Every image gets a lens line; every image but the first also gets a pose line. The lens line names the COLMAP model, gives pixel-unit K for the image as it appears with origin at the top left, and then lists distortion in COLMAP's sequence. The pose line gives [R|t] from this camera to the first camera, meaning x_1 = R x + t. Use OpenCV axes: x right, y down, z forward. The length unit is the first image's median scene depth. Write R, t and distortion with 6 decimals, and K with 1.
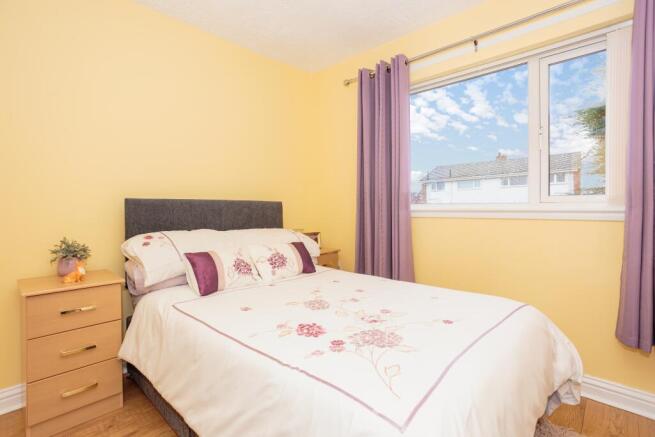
lens RADIAL K [[316.8, 0, 326.9], [0, 316.8, 216.6], [0, 0, 1]] dist [-0.004416, 0.001374]
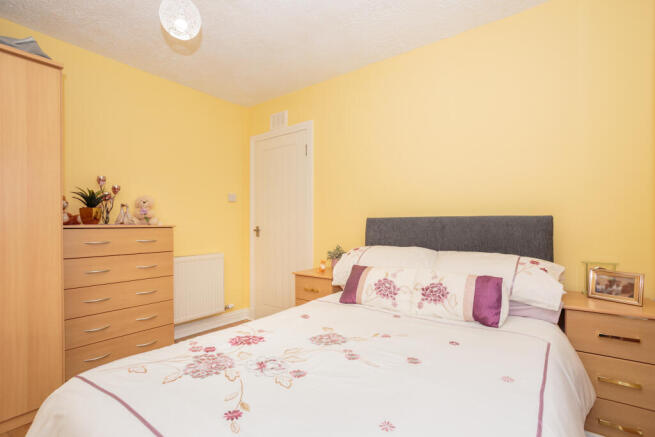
lens RADIAL K [[316.8, 0, 325.9], [0, 316.8, 223.3], [0, 0, 1]] dist [-0.004416, 0.001374]
pose [[0.095029, -0.010537, -0.995419, 0.624753], [-0.030093, 0.999457, -0.013453, -0.013203], [0.995019, 0.031234, 0.094661, 0.699642]]
